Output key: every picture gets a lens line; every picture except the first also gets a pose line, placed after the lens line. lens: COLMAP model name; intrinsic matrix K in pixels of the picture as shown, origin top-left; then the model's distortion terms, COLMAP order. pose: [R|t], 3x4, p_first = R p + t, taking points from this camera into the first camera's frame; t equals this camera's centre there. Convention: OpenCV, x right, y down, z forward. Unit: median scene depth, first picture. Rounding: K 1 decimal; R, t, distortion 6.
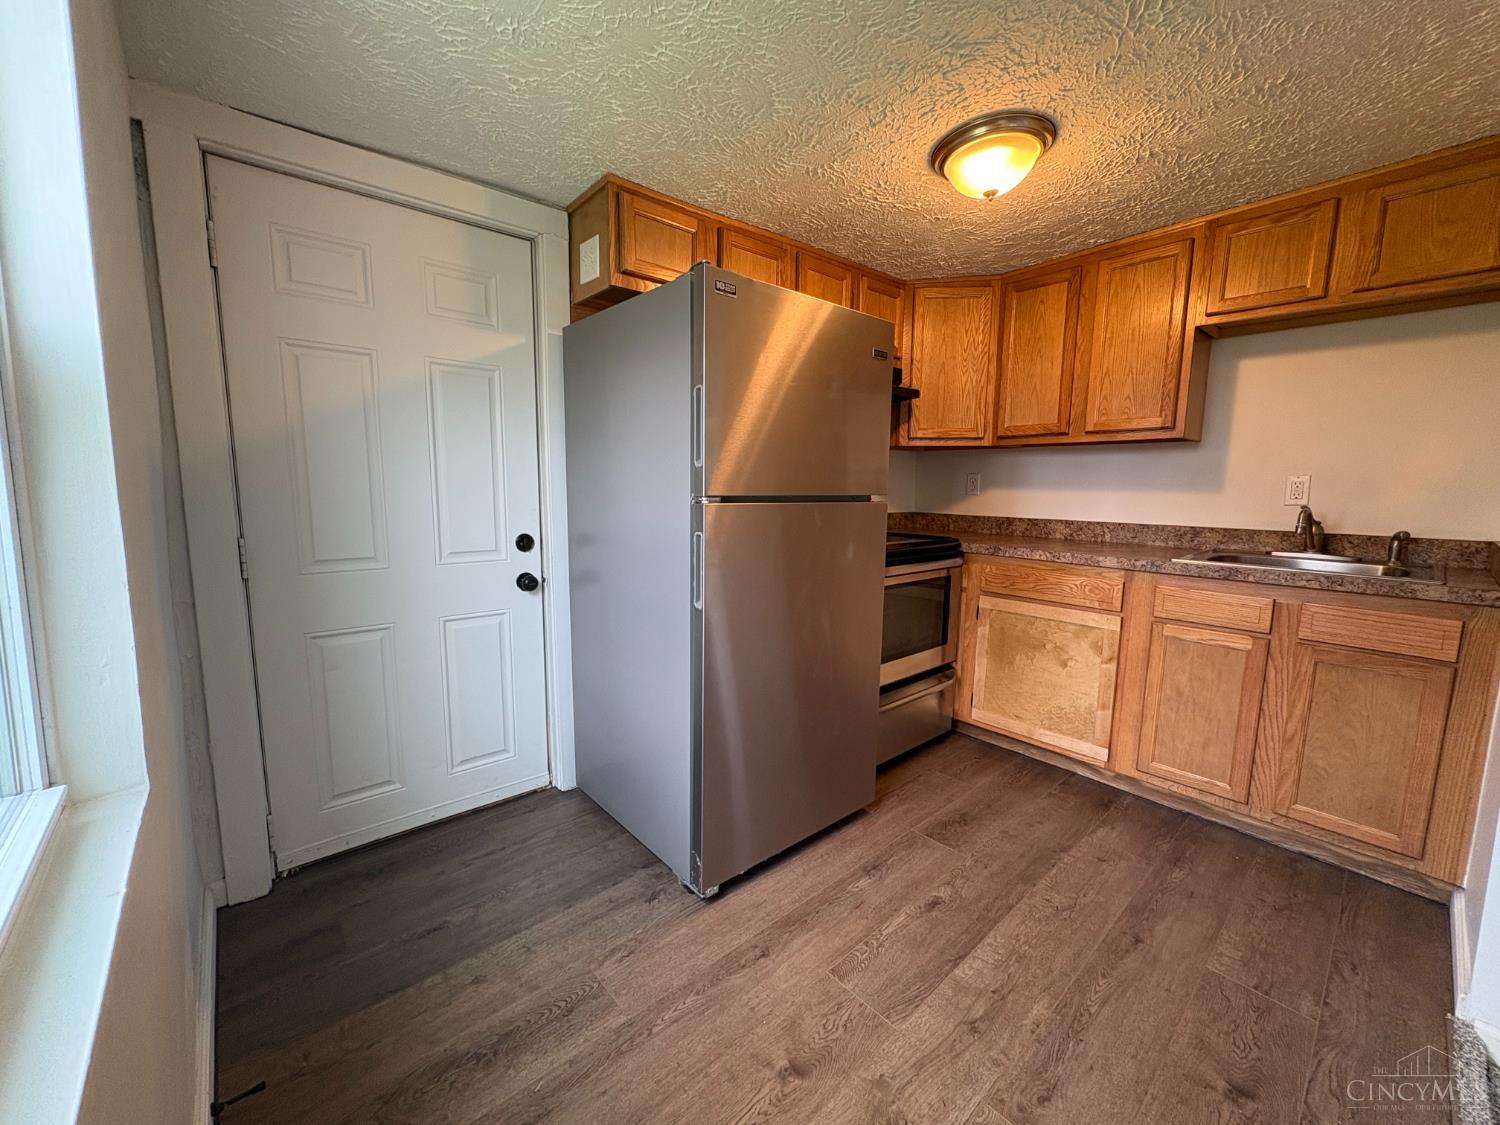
lens RADIAL K [[595.1, 0, 746.3], [0, 595.1, 558.8], [0, 0, 1]] dist [-0.002117, 0.000296]
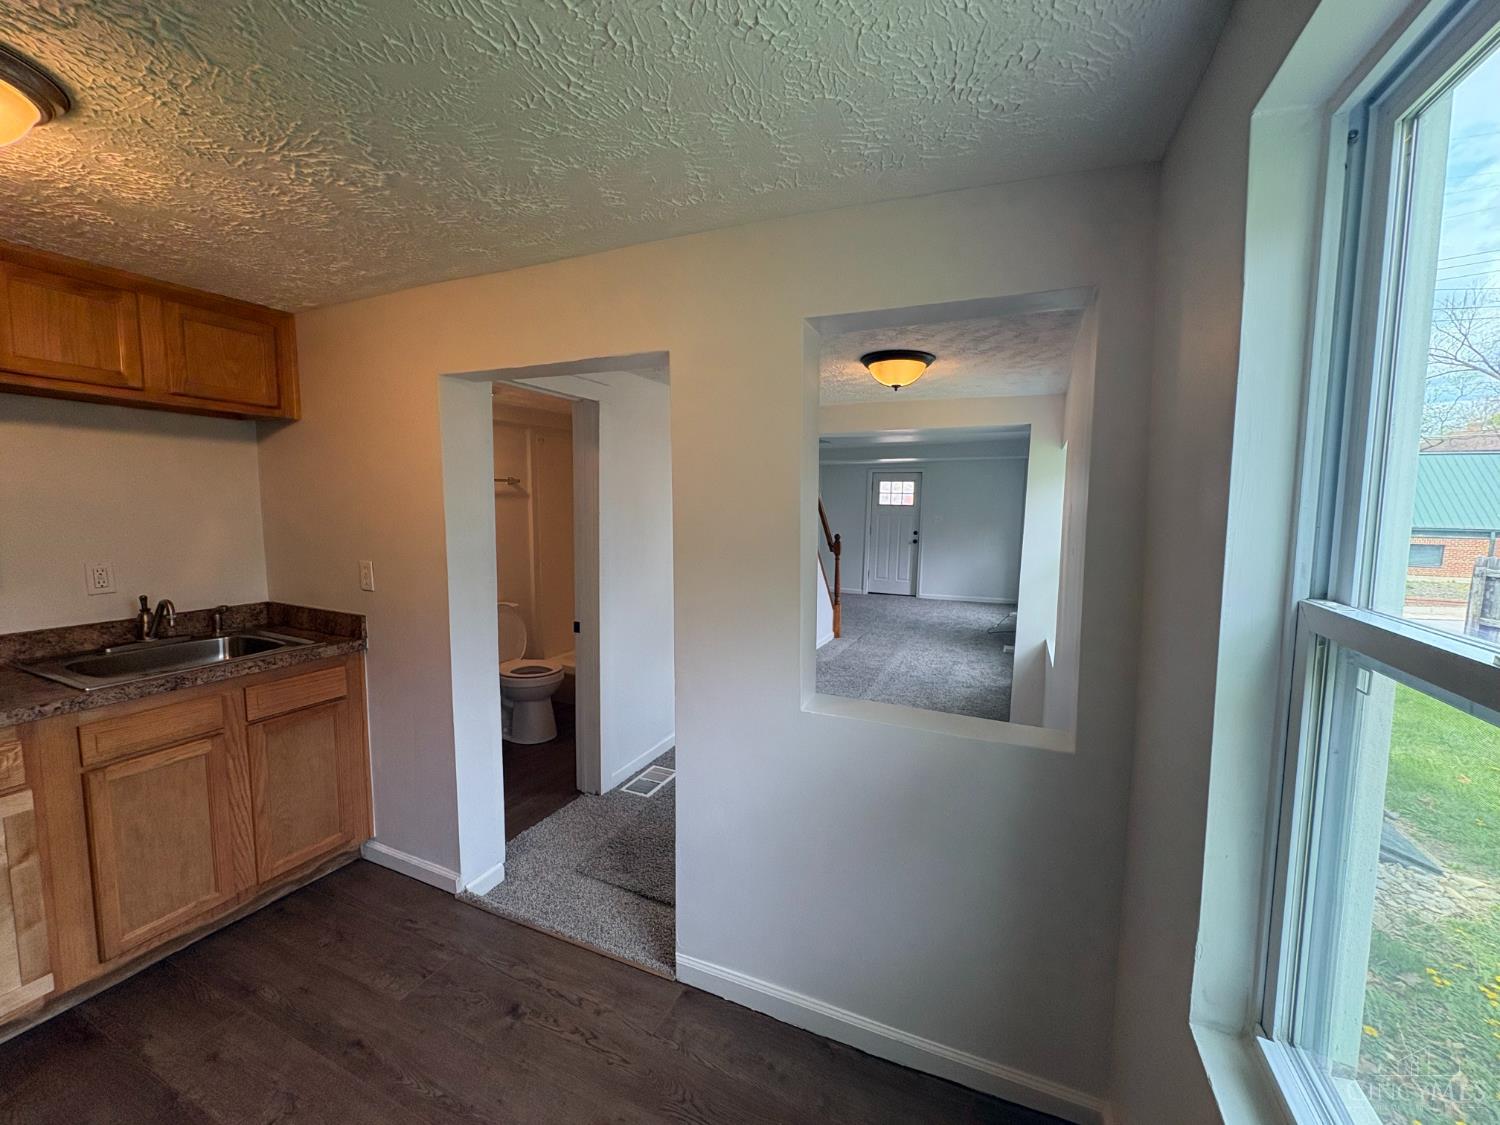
lens RADIAL K [[595.1, 0, 745.4], [0, 595.1, 560.7], [0, 0, 1]] dist [-0.002117, 0.000296]
pose [[-0.431695, -0.105666, 0.895809, -0.376758], [0.088120, 0.983424, 0.158466, -0.231513], [-0.897705, 0.147348, -0.415228, 0.560991]]
